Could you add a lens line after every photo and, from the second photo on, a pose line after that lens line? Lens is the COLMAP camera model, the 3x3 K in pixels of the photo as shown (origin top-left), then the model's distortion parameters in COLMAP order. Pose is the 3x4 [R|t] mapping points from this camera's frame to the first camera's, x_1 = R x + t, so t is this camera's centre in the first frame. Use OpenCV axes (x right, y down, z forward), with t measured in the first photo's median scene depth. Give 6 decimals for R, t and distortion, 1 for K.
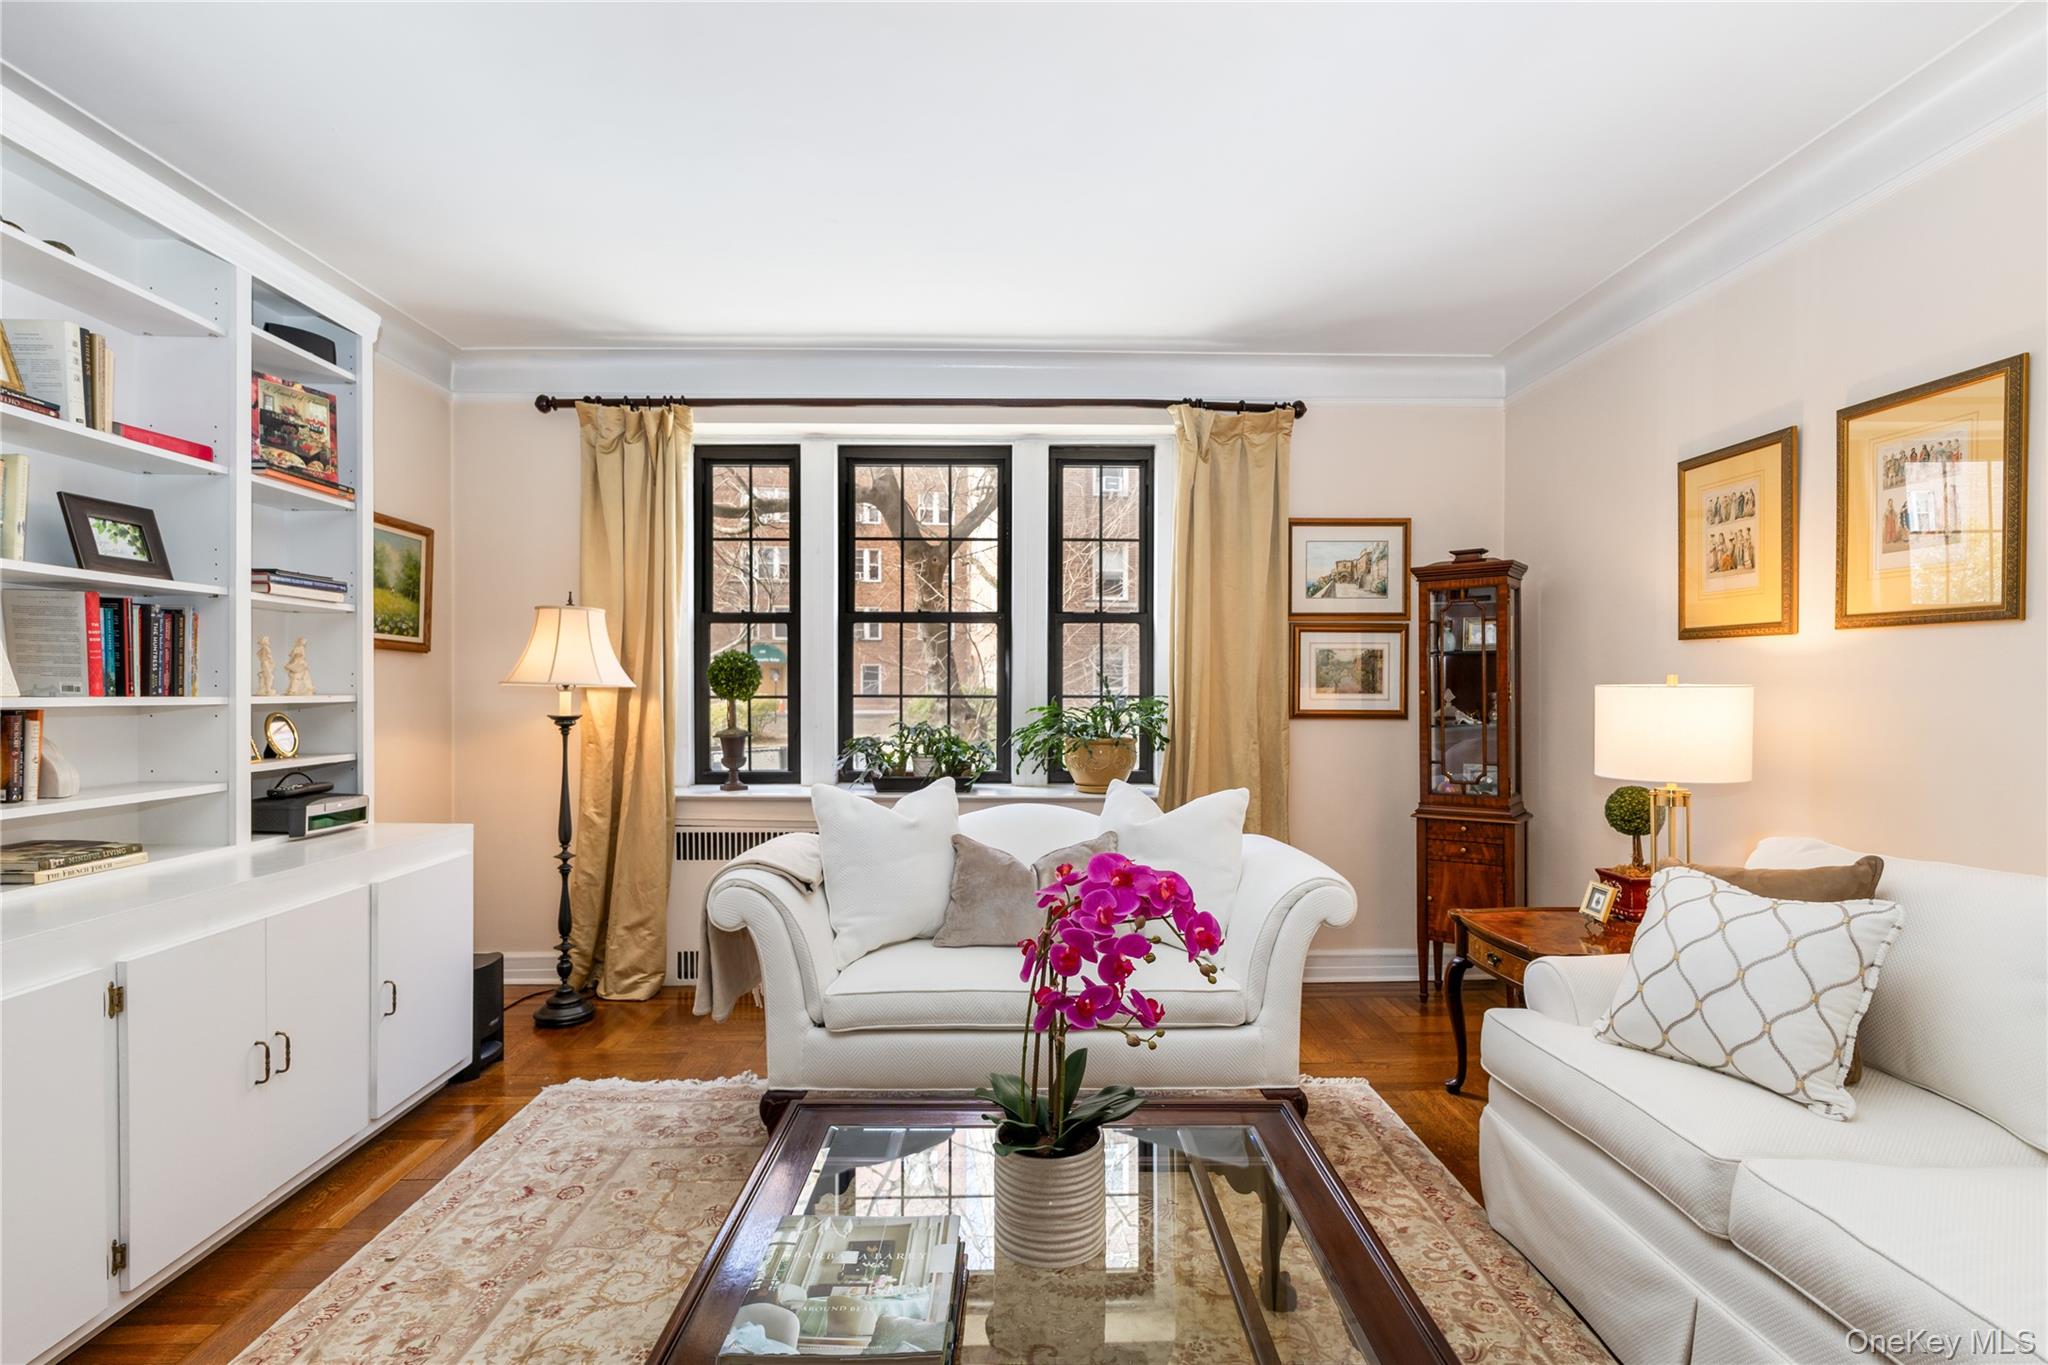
lens RADIAL K [[981.2, 0, 1018.9], [0, 981.2, 702.0], [0, 0, 1]] dist [0.001713, -0.000125]
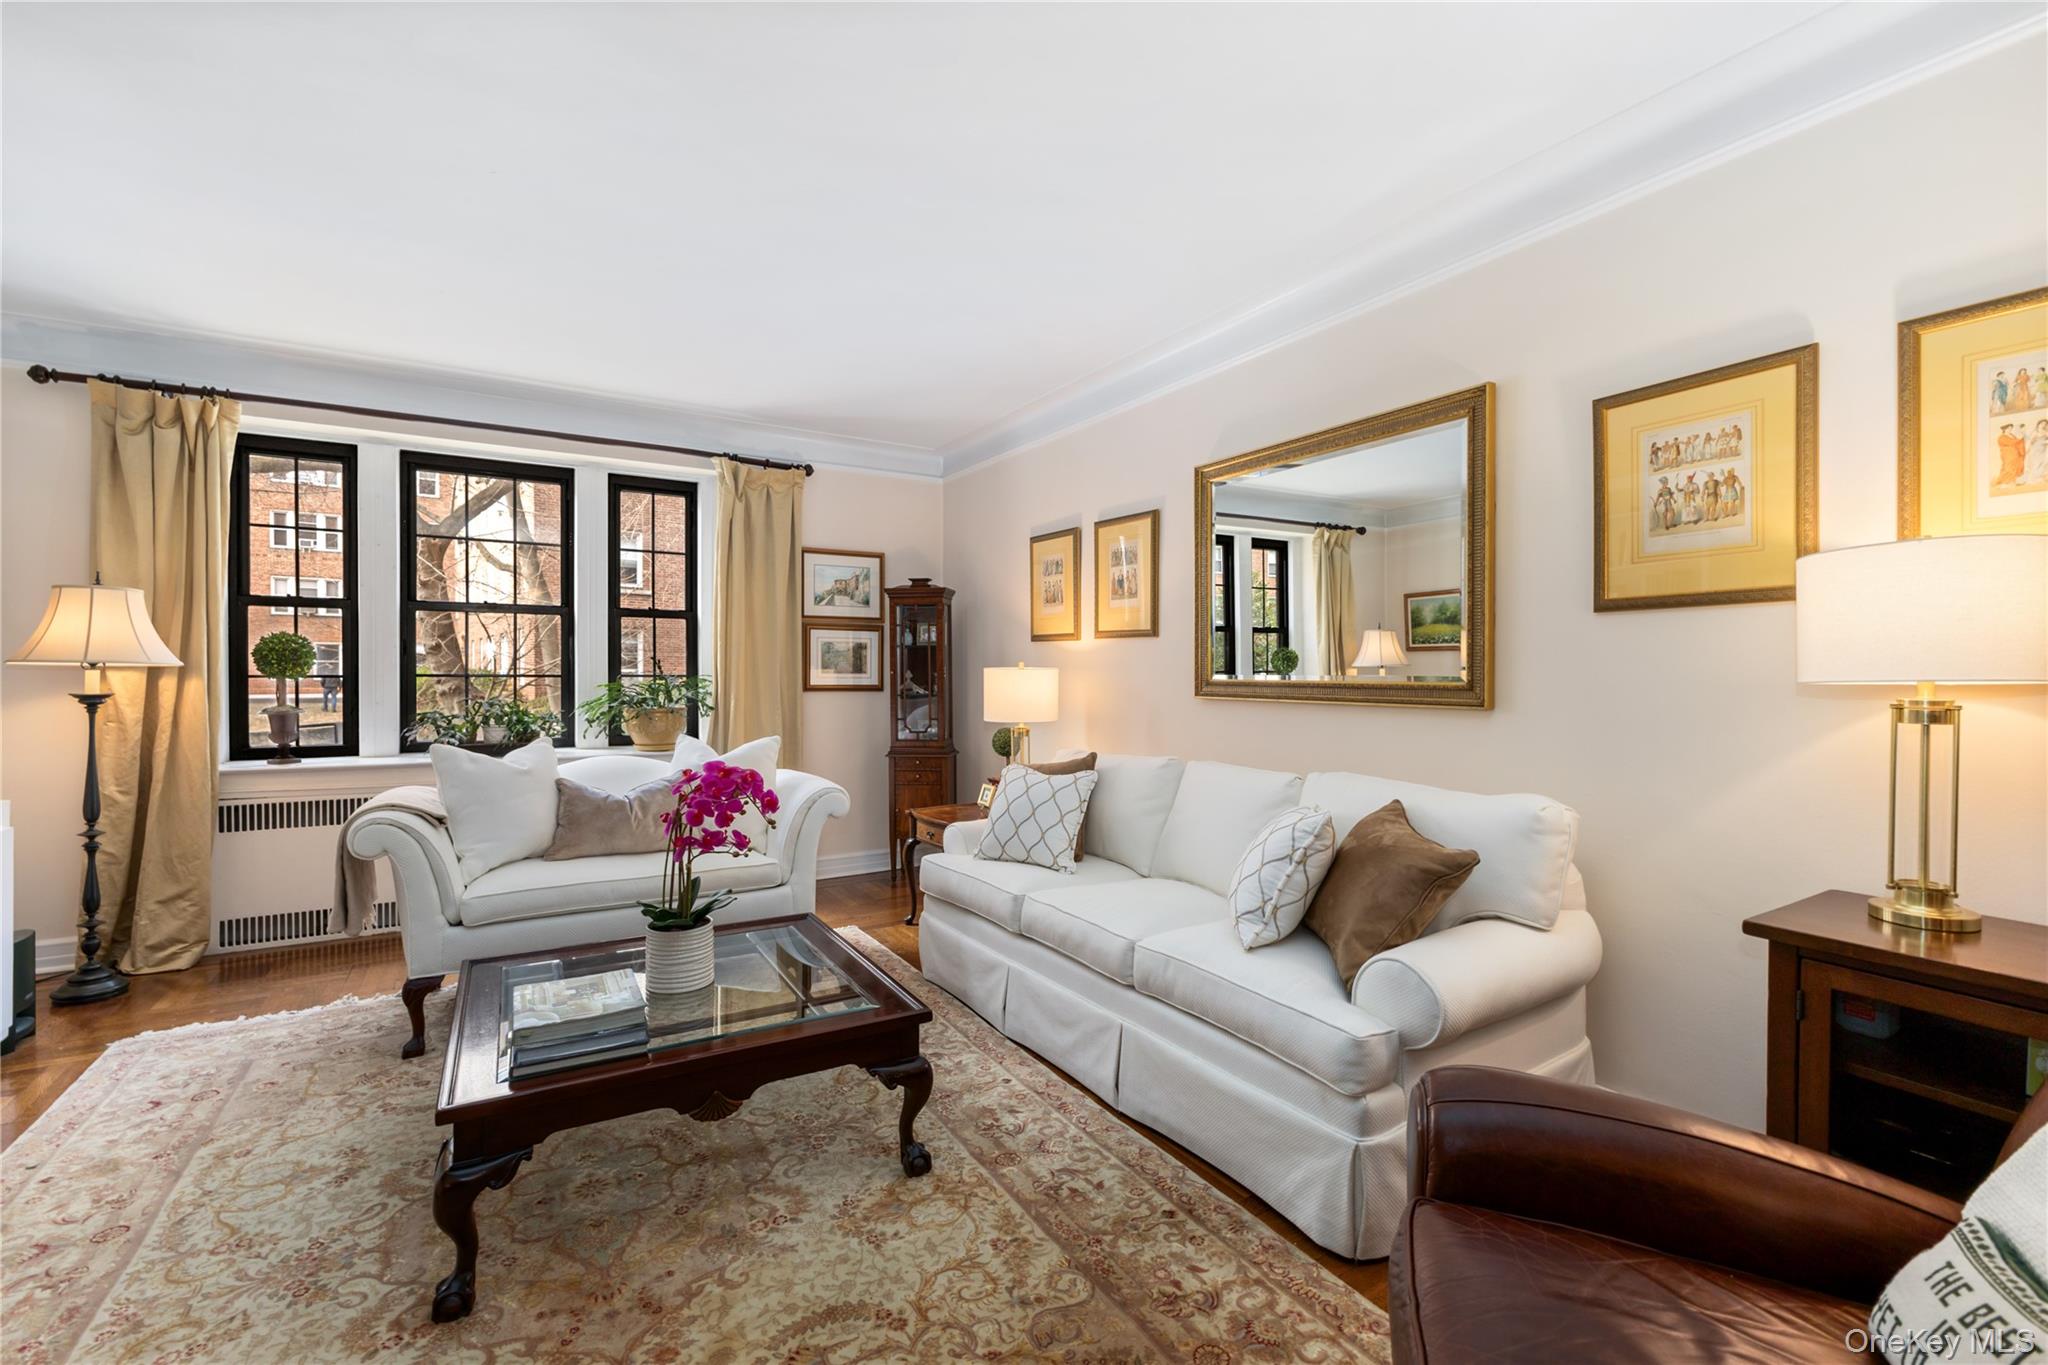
lens RADIAL K [[886.7, 0, 1022.3], [0, 886.7, 678.6], [0, 0, 1]] dist [0.009066, -0.000291]
pose [[0.865935, -0.002312, 0.500152, -0.088627], [0.004828, 0.999981, -0.003735, 0.005422], [-0.500134, 0.005649, 0.865930, -0.259291]]
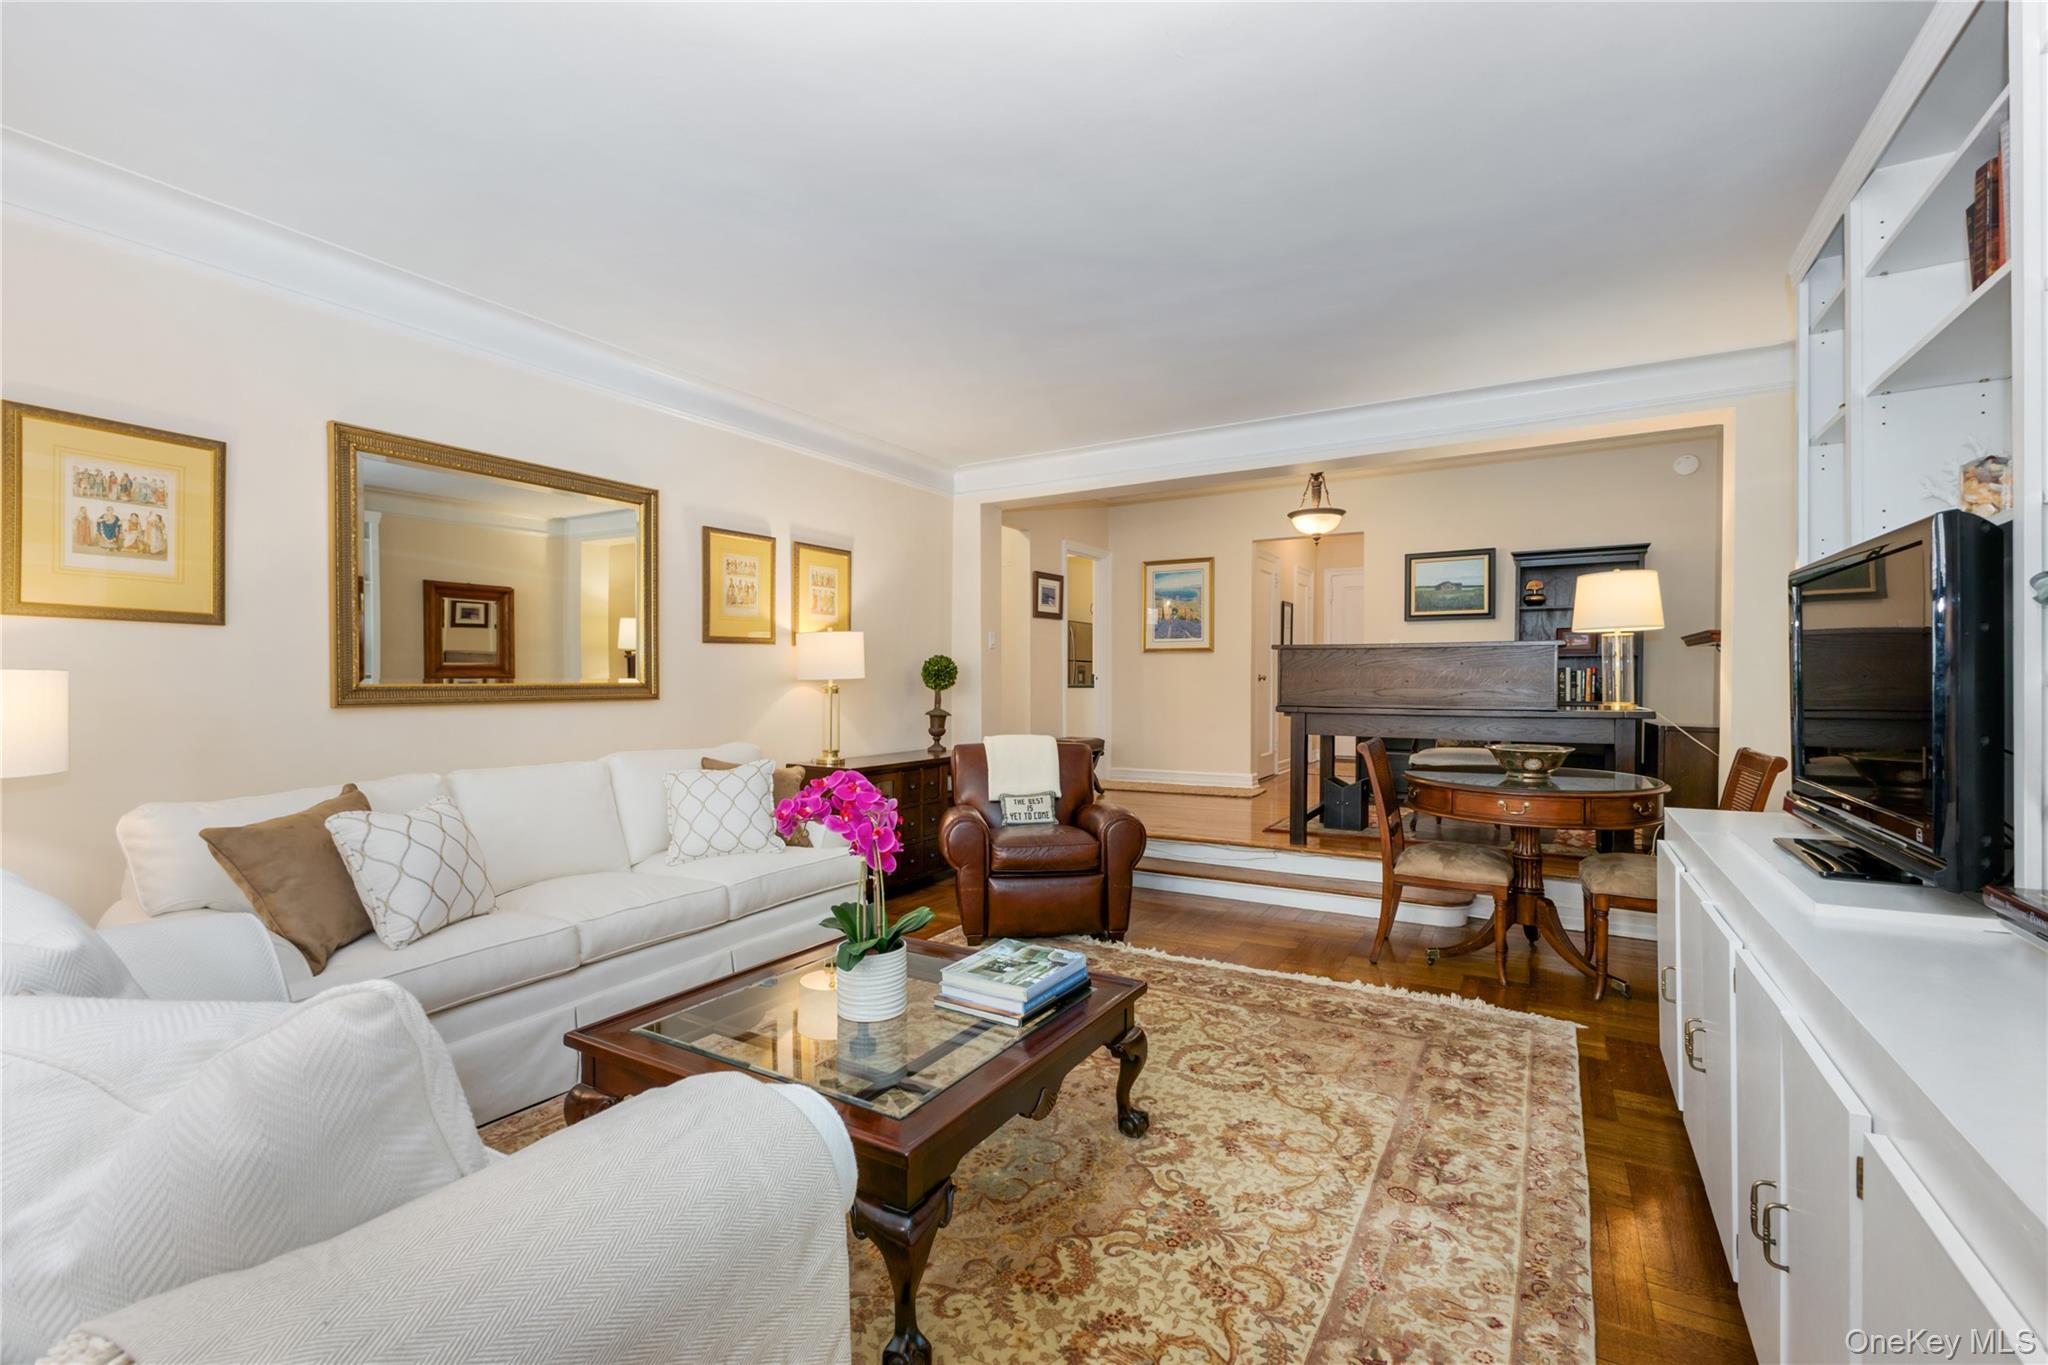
lens RADIAL K [[886.7, 0, 1022.0], [0, 886.7, 696.2], [0, 0, 1]] dist [0.009066, -0.000291]
pose [[-0.850505, -0.009459, 0.525882, -0.362356], [0.008402, 0.999466, 0.031566, -0.005448], [-0.525900, 0.031265, -0.849971, 0.805778]]
